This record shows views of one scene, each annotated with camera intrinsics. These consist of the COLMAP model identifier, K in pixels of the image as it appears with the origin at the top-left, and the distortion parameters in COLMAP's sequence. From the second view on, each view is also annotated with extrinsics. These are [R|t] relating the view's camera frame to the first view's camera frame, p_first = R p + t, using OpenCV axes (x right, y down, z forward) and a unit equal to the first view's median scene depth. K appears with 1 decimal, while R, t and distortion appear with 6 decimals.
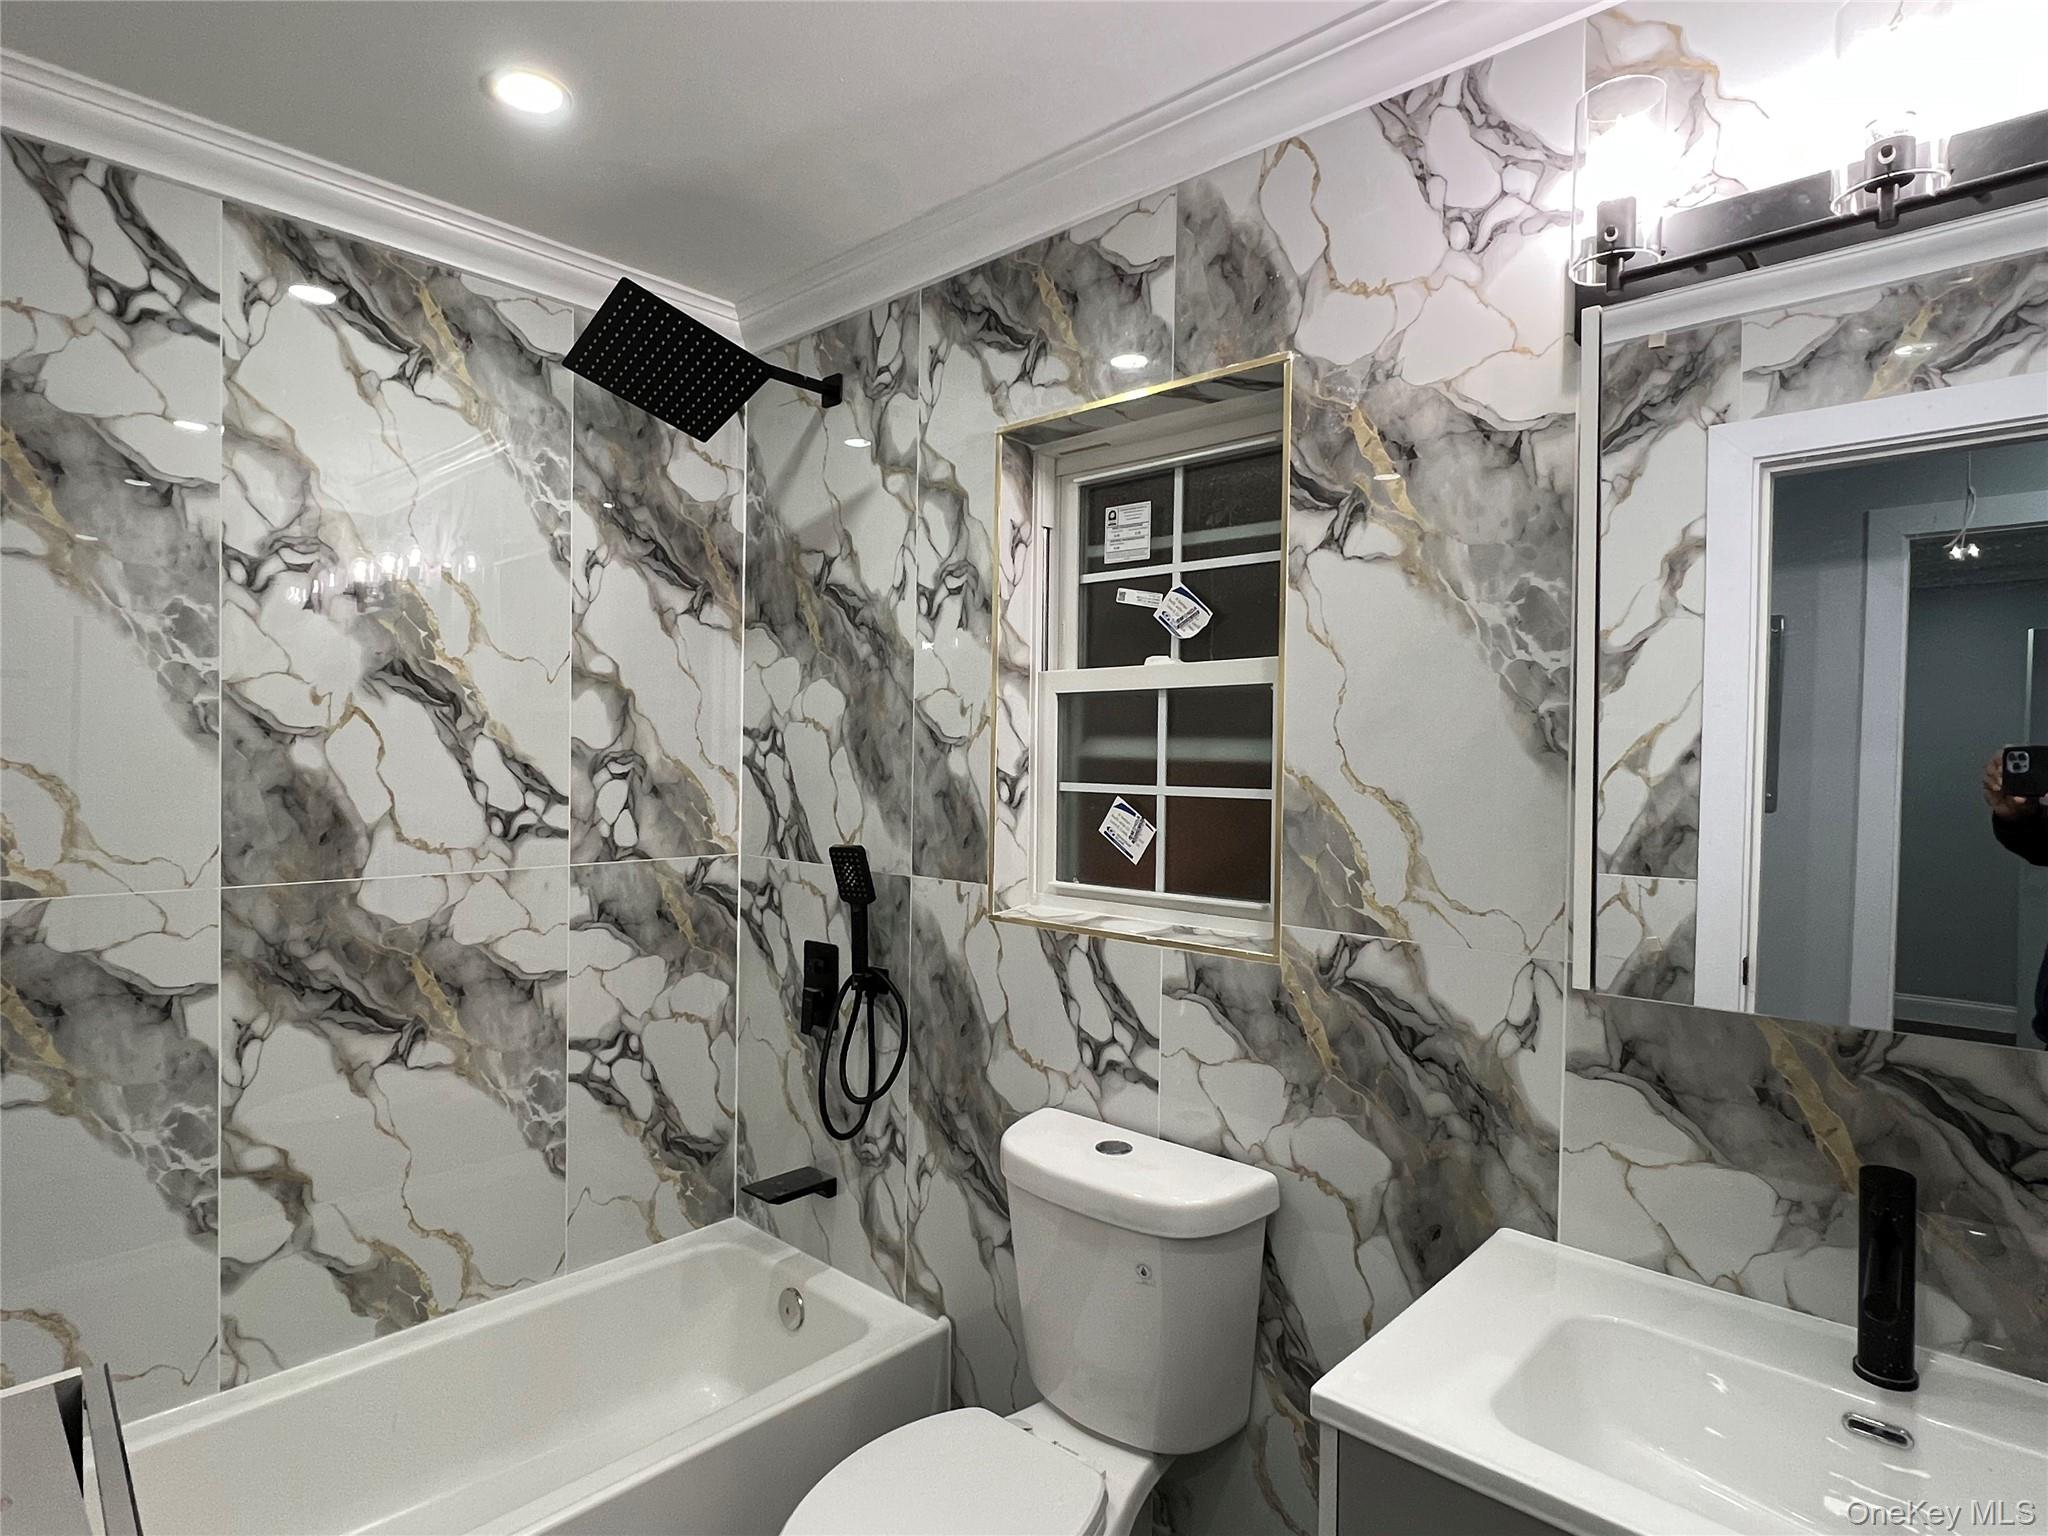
lens RADIAL K [[1155.2, 0, 1020.6], [0, 1155.2, 768.6], [0, 0, 1]] dist [0.006090, -0.000330]
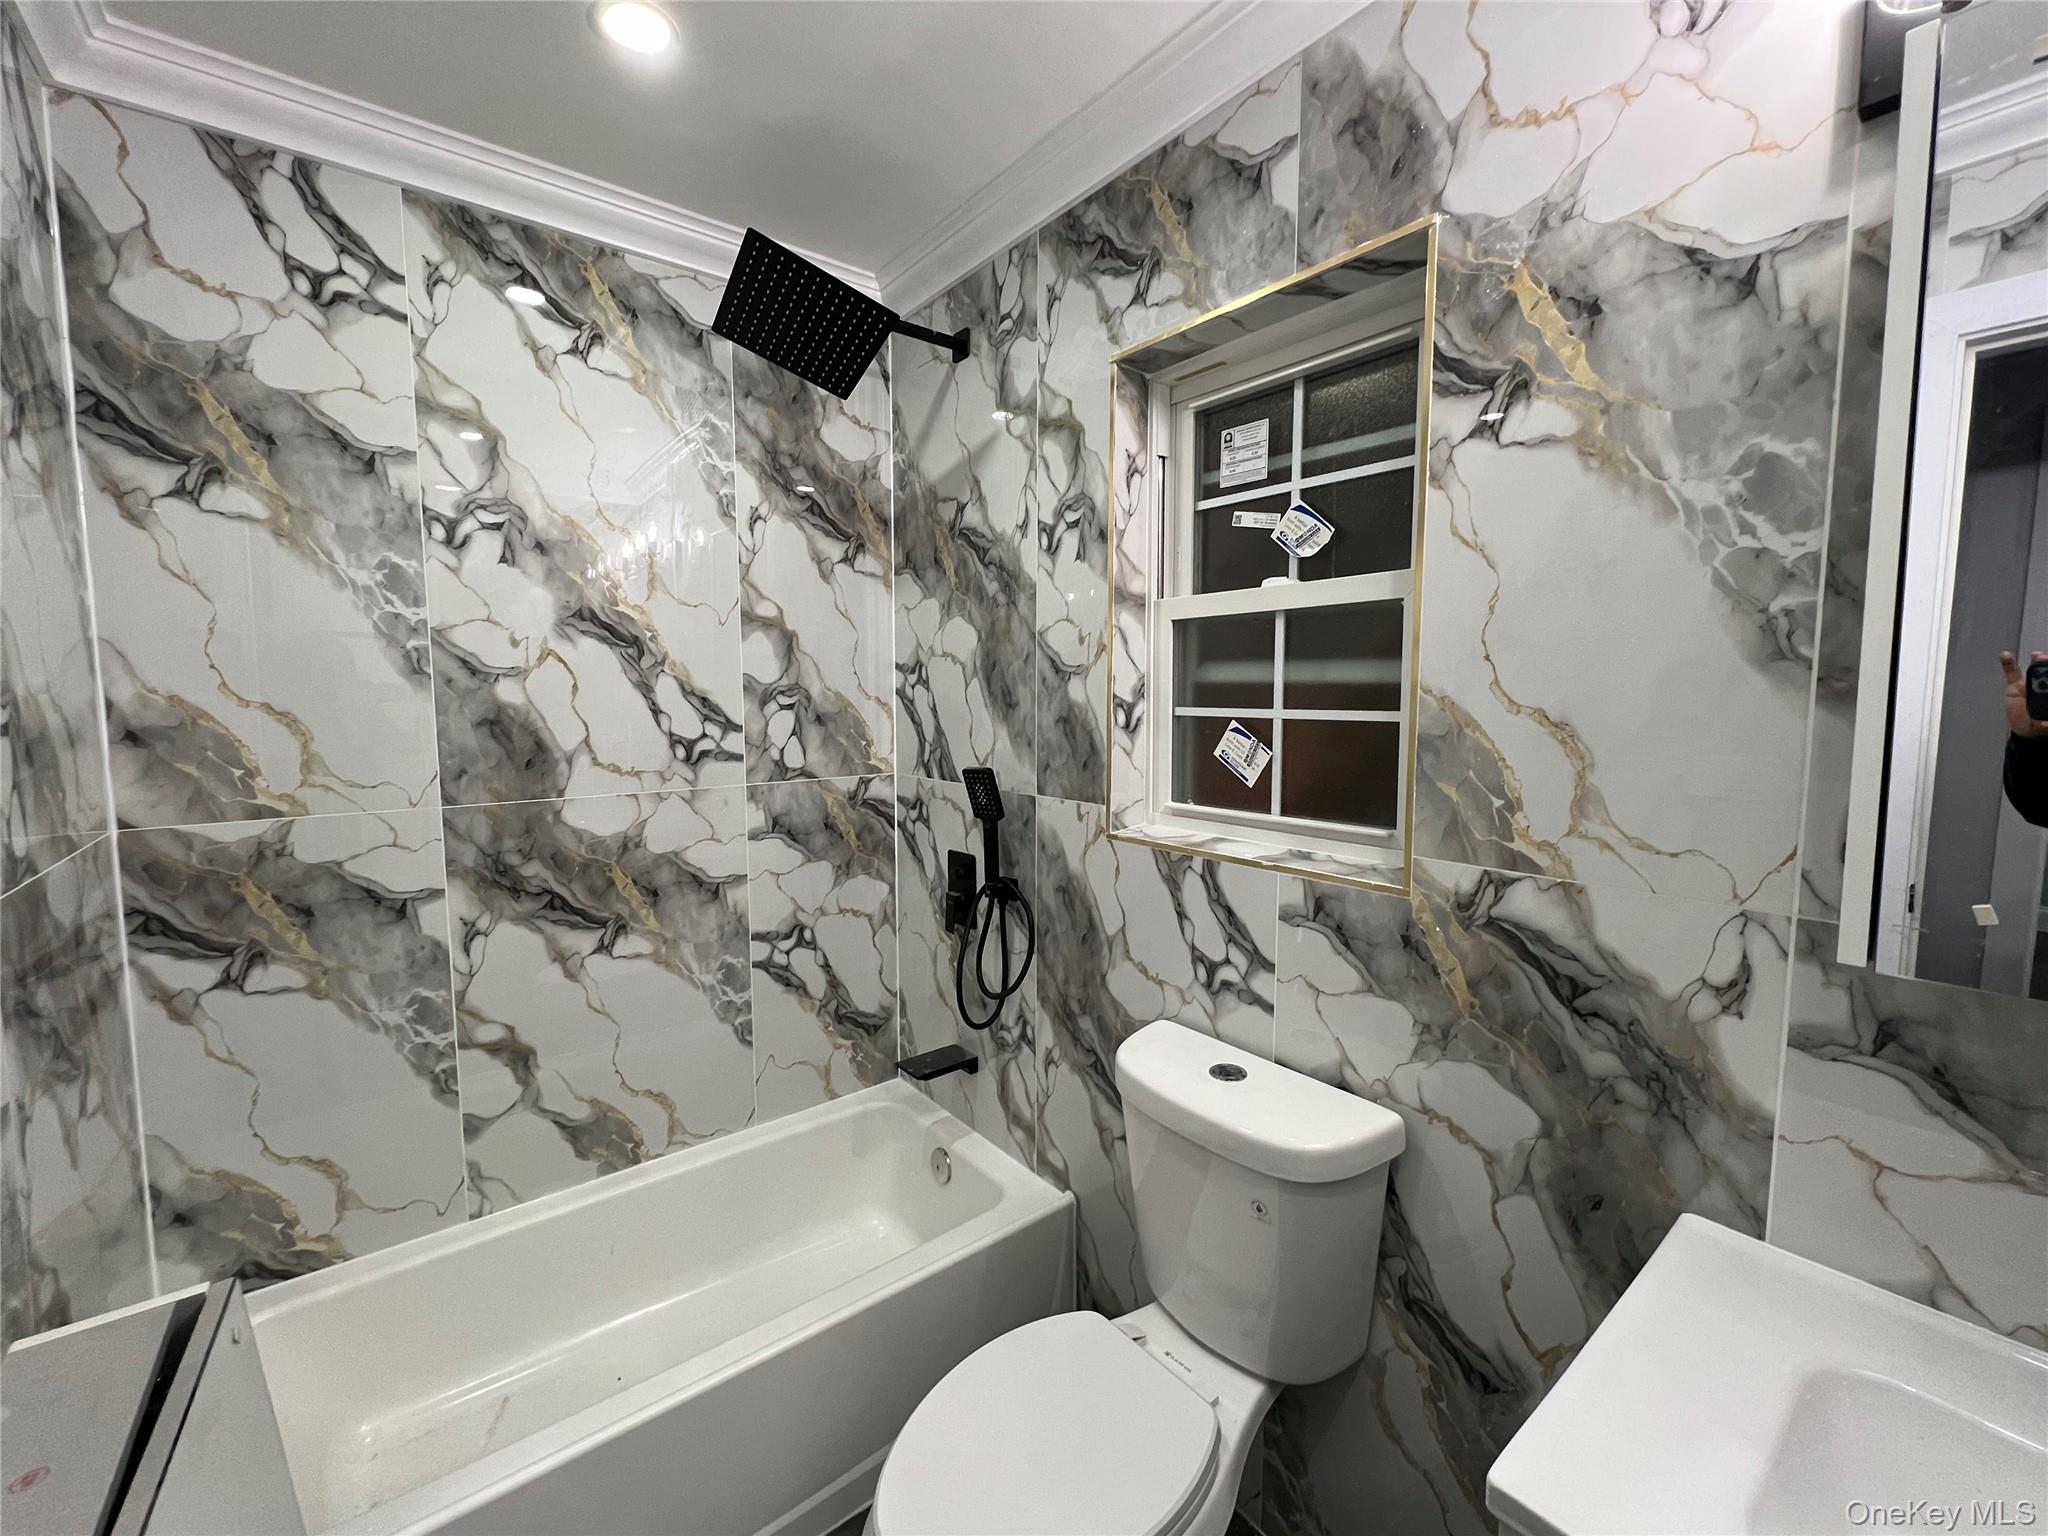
lens RADIAL K [[821.6, 0, 1027.9], [0, 821.6, 764.3], [0, 0, 1]] dist [-0.003640, 0.001137]
pose [[0.988023, -0.002740, -0.154281, 0.018804], [0.014771, 0.996930, 0.076886, 0.005013], [0.153597, -0.078244, 0.985031, 0.276797]]
